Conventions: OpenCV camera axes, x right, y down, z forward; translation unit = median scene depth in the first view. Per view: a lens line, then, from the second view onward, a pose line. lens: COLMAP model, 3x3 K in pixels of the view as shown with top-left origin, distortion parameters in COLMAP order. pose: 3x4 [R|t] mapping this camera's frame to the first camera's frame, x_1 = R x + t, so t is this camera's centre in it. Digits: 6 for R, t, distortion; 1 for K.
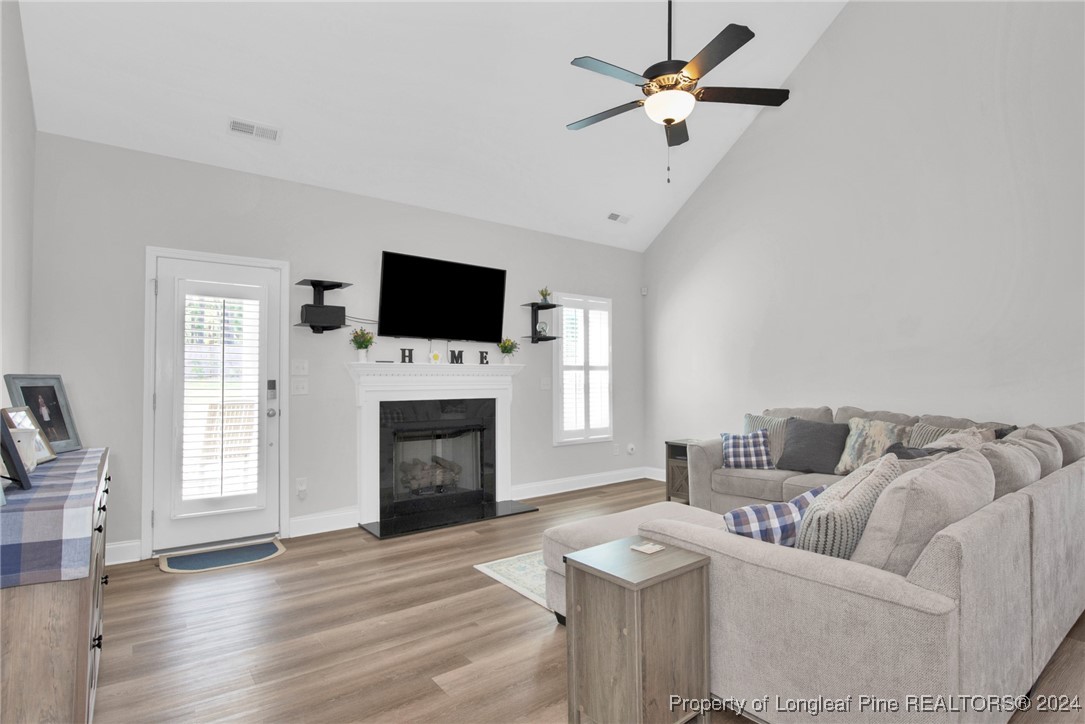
lens RADIAL K [[548.6, 0, 542.5], [0, 548.6, 362.0], [0, 0, 1]] dist [-0.014830, 0.000210]
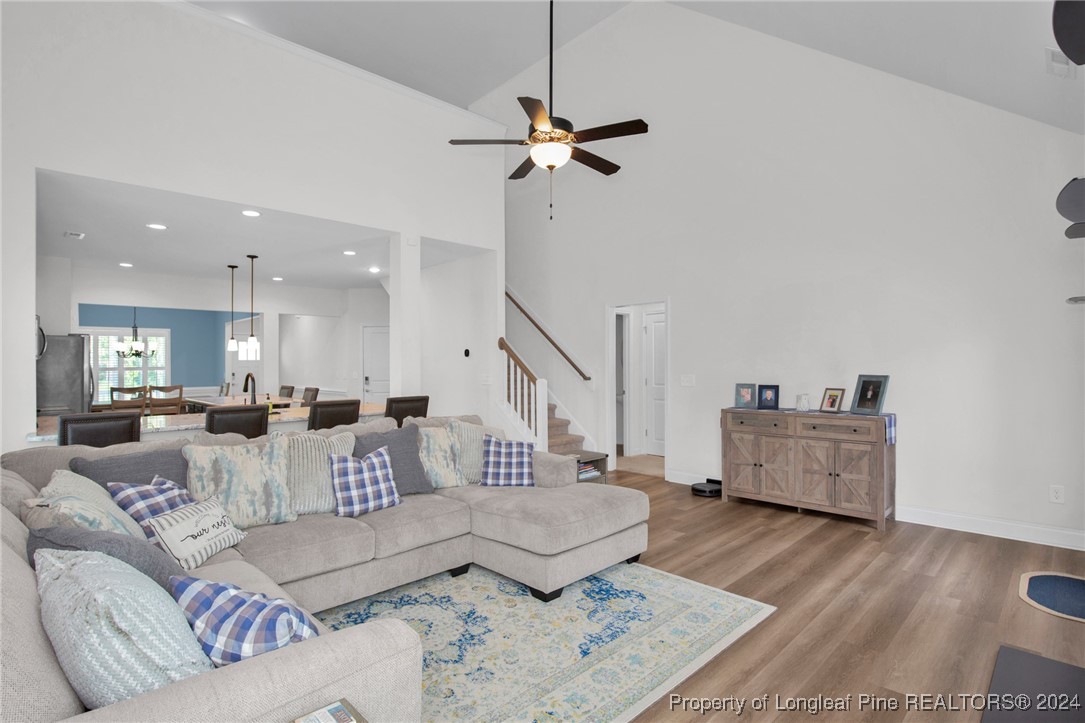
lens RADIAL K [[516.2, 0, 542.5], [0, 516.2, 361.5], [0, 0, 1]] dist [-0.000210, 0.000191]
pose [[-0.992682, 0.000349, -0.120760, 0.358326], [0.004698, 0.999350, -0.035731, 0.026493], [0.120669, -0.036037, -0.992038, 1.918798]]
